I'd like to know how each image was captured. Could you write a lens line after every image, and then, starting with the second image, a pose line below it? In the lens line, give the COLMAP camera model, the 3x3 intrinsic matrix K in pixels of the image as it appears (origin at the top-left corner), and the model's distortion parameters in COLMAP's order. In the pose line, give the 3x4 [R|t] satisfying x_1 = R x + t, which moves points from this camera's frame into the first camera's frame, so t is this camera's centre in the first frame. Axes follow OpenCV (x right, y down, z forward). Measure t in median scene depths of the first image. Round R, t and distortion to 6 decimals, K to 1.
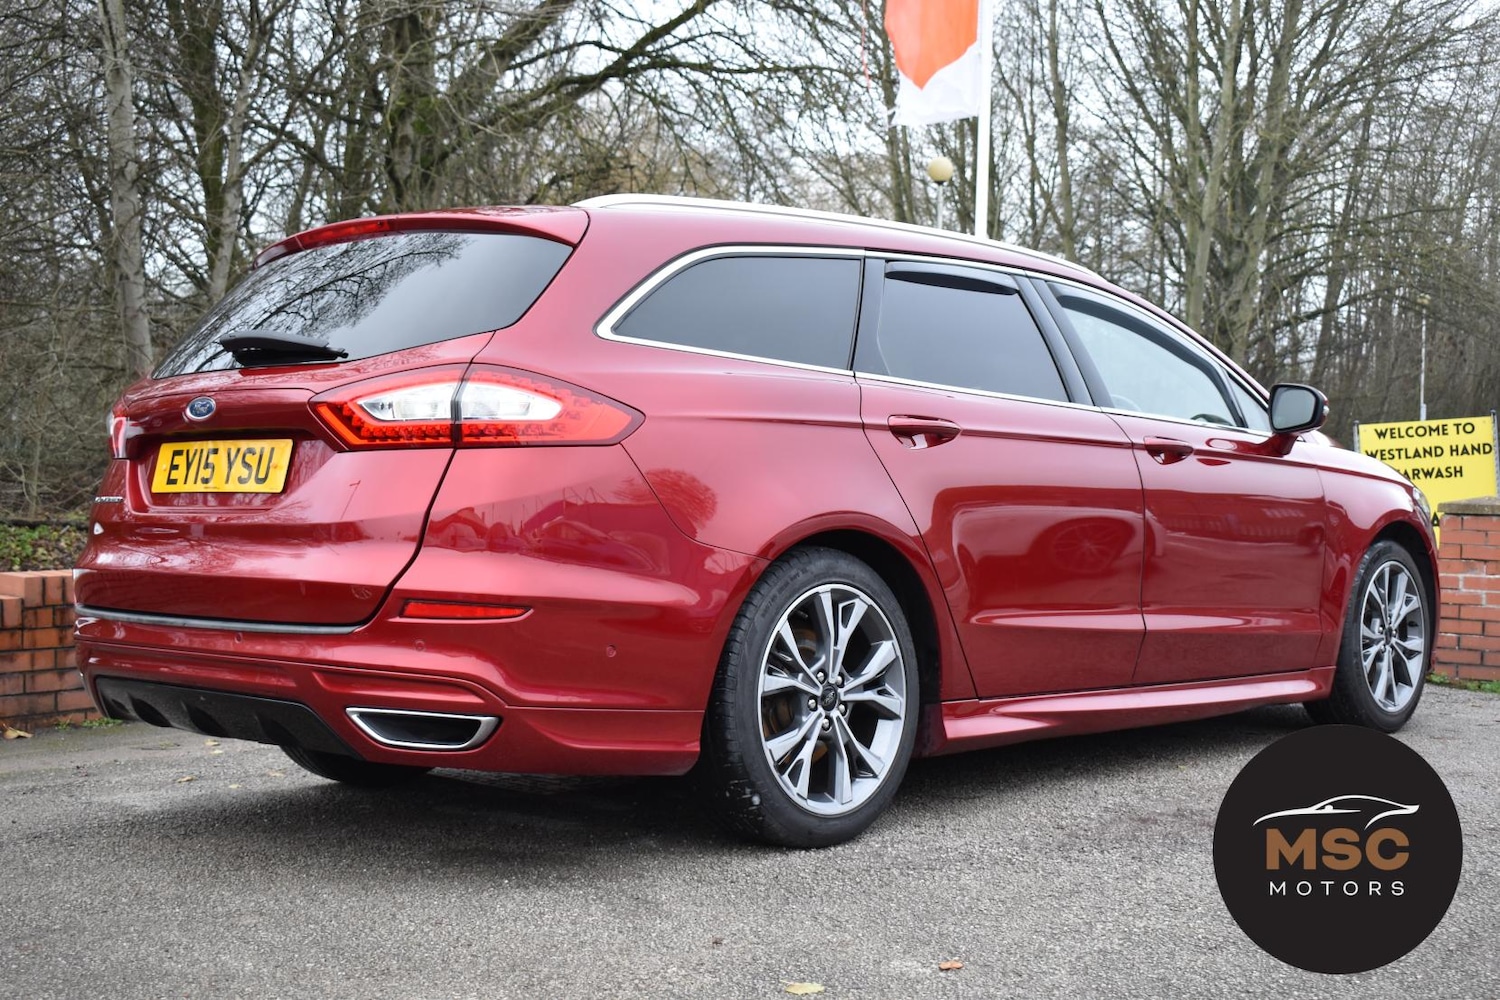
lens RADIAL K [[1838.2, 0, 750.8], [0, 1838.2, 494.7], [0, 0, 1]] dist [-0.063684, 0.028107]
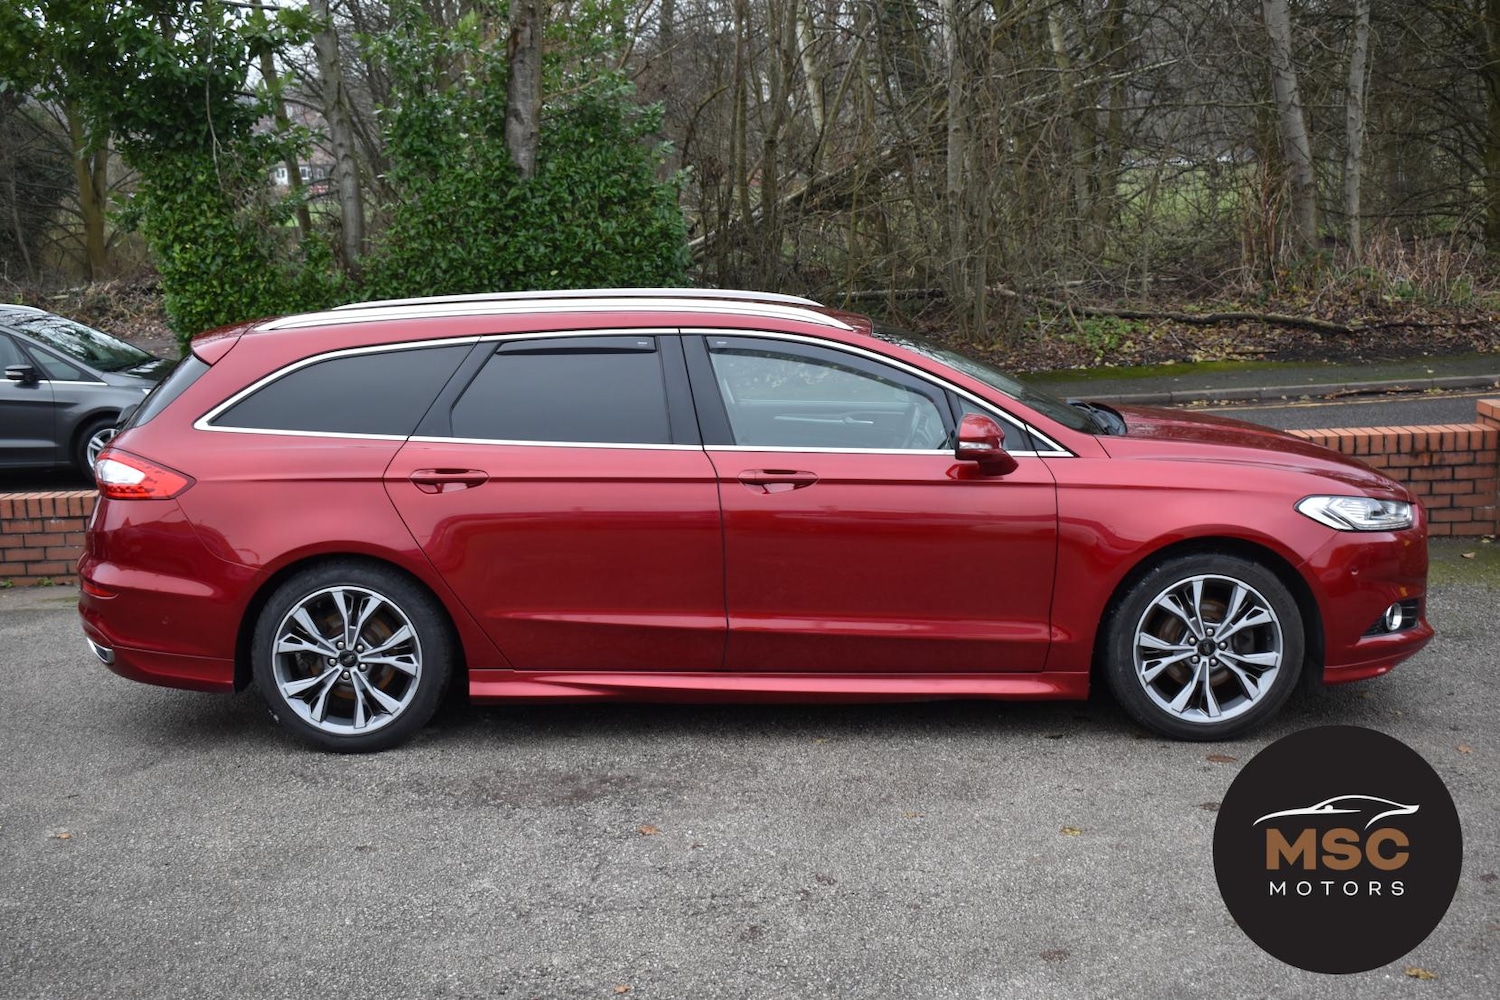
lens RADIAL K [[1869.2, 0, 749.7], [0, 1869.2, 492.9], [0, 0, 1]] dist [-0.057170, 0.013676]
pose [[0.685015, 0.094192, -0.722415, 1.336770], [0.023076, 0.988304, 0.150742, -0.244480], [0.728164, -0.119931, 0.674829, 0.206953]]
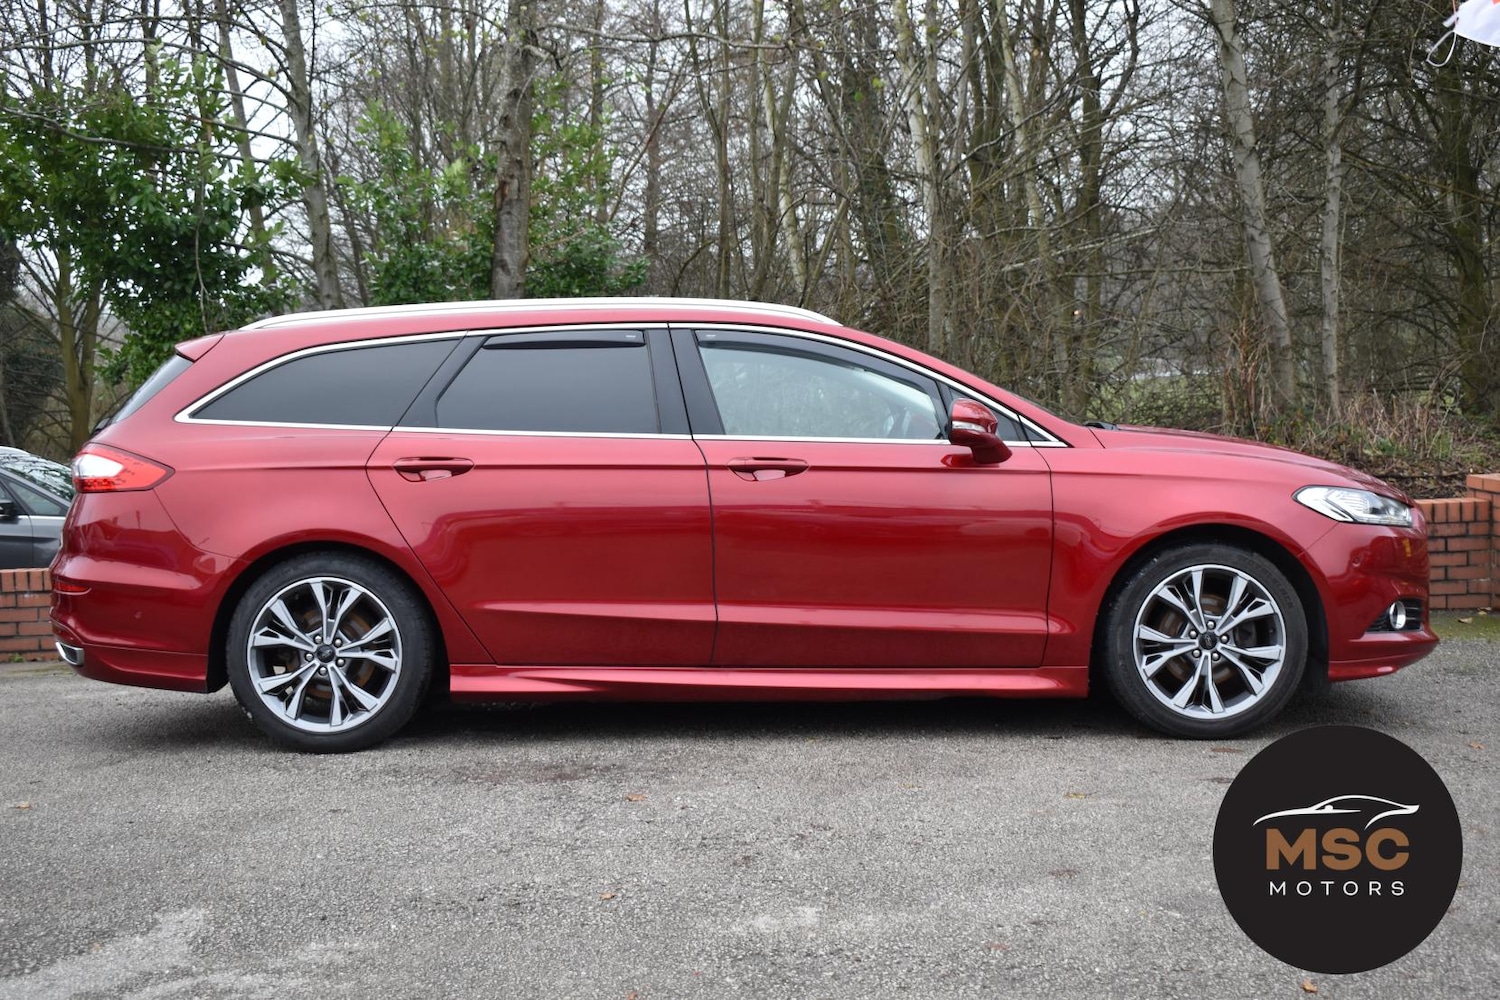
lens RADIAL K [[1869.2, 0, 749.7], [0, 1869.2, 492.9], [0, 0, 1]] dist [-0.057170, 0.013676]
pose [[0.692150, 0.009008, -0.721697, 1.322516], [0.023124, 0.999132, 0.034649, -0.061528], [0.721383, -0.040671, 0.691341, 0.205882]]
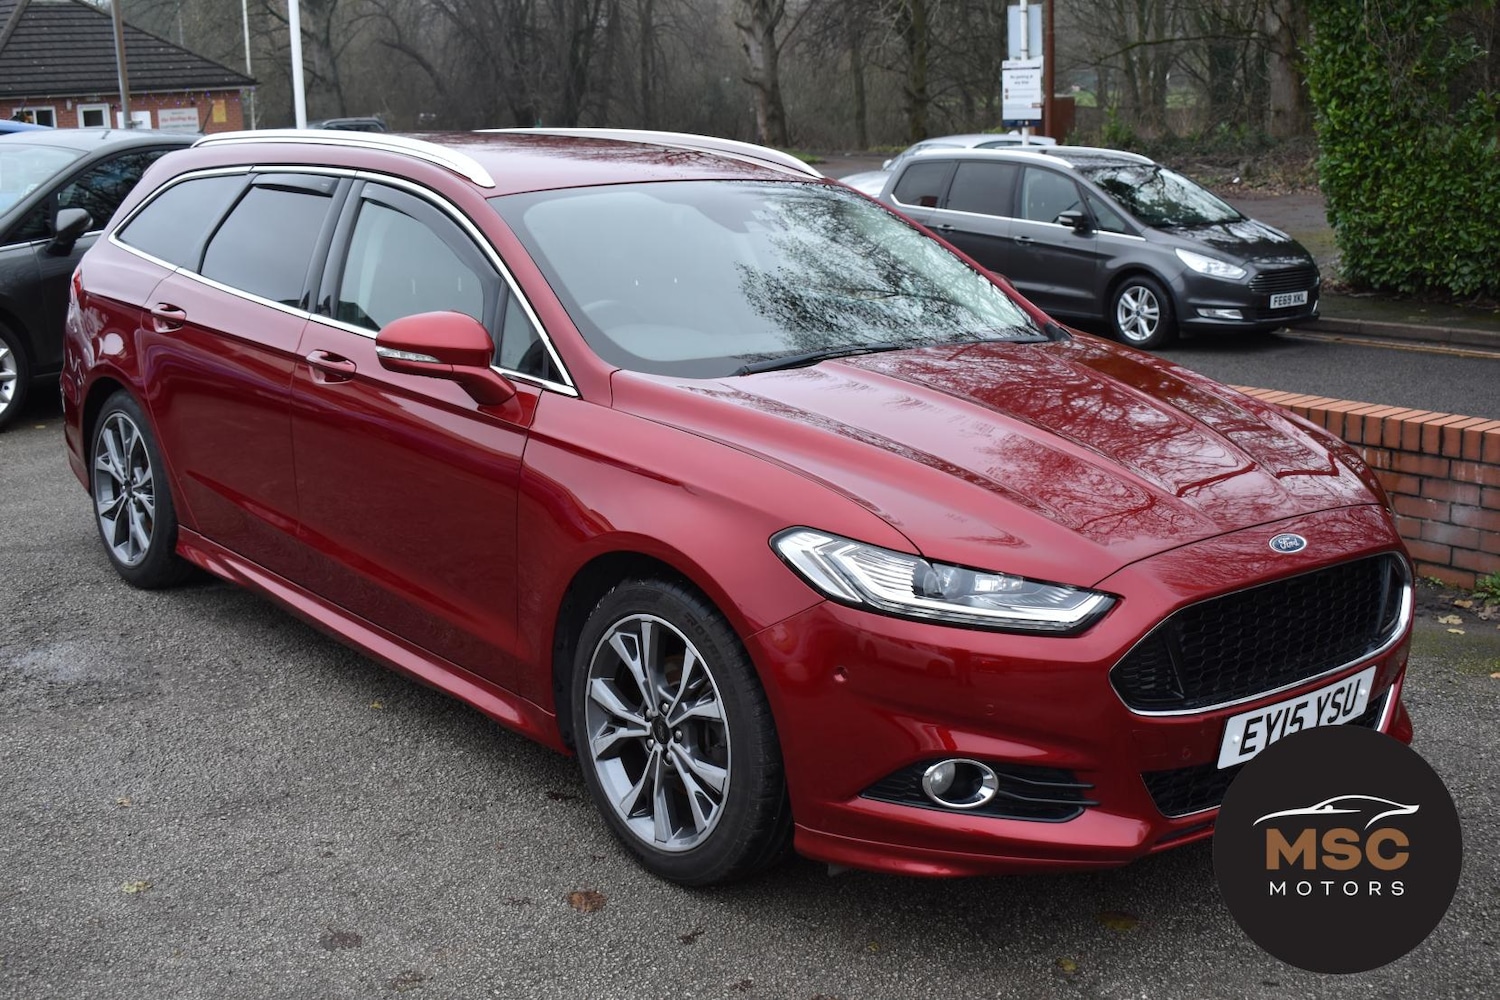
lens RADIAL K [[1869.2, 0, 749.7], [0, 1869.2, 492.9], [0, 0, 1]] dist [-0.057170, 0.013676]
pose [[-0.122173, 0.210570, -0.969915, 1.399980], [-0.007459, 0.977013, 0.213050, -0.204667], [0.992481, 0.033264, -0.117794, 1.627348]]
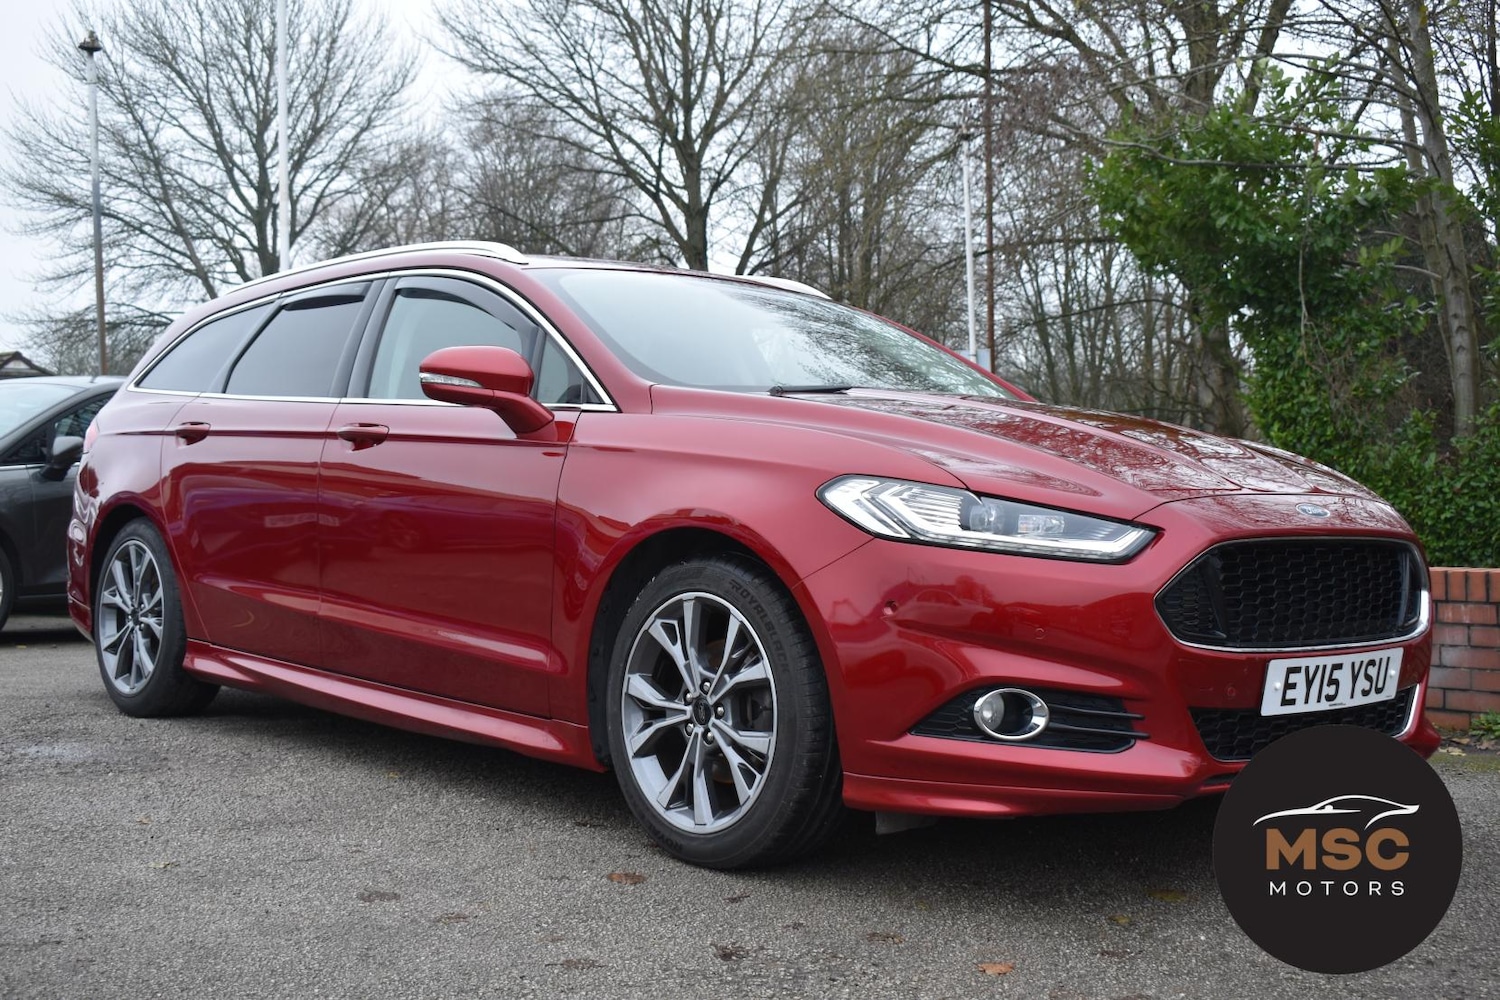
lens RADIAL K [[1869.2, 0, 749.7], [0, 1869.2, 492.9], [0, 0, 1]] dist [-0.057170, 0.013676]
pose [[-0.091753, -0.002408, -0.995779, 1.453730], [-0.013303, 0.999911, -0.001193, 0.004572], [0.995693, 0.013138, -0.091776, 1.584994]]
